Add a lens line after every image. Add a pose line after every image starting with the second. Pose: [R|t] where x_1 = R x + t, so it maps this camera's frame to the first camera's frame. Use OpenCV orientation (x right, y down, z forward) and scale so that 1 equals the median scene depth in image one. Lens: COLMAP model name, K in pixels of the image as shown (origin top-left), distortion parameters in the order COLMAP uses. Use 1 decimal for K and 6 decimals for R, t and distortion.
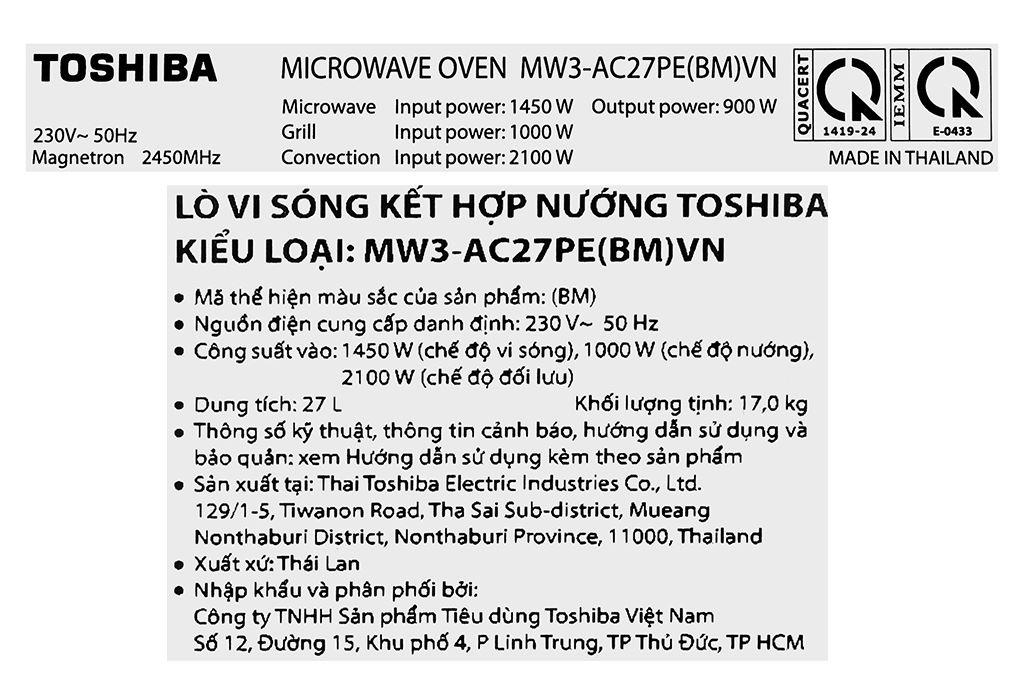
lens RADIAL K [[2096.3, 0, 510.3], [0, 2096.3, 340.4], [0, 0, 1]] dist [-0.002178, 0.000000]
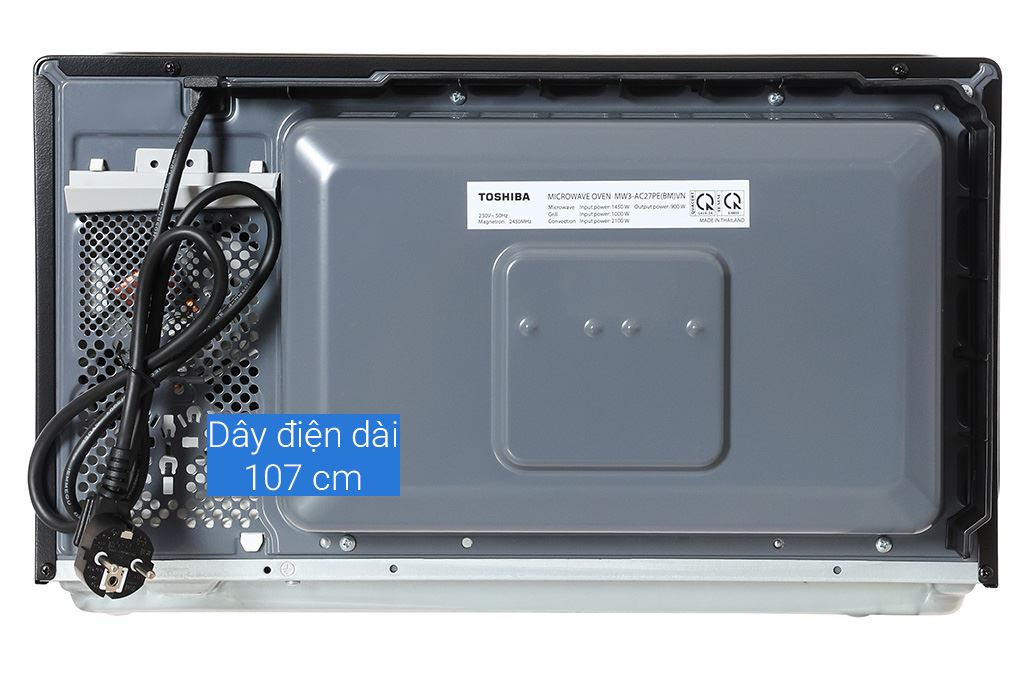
lens RADIAL K [[2096.3, 0, 509.6], [0, 2096.3, 339.7], [0, 0, 1]] dist [-0.002178, 0.000000]
pose [[0.999303, -0.003445, -0.037158, -0.042755], [0.001695, 0.998892, -0.047027, 0.287655], [0.037279, 0.046931, 0.998202, -2.612619]]
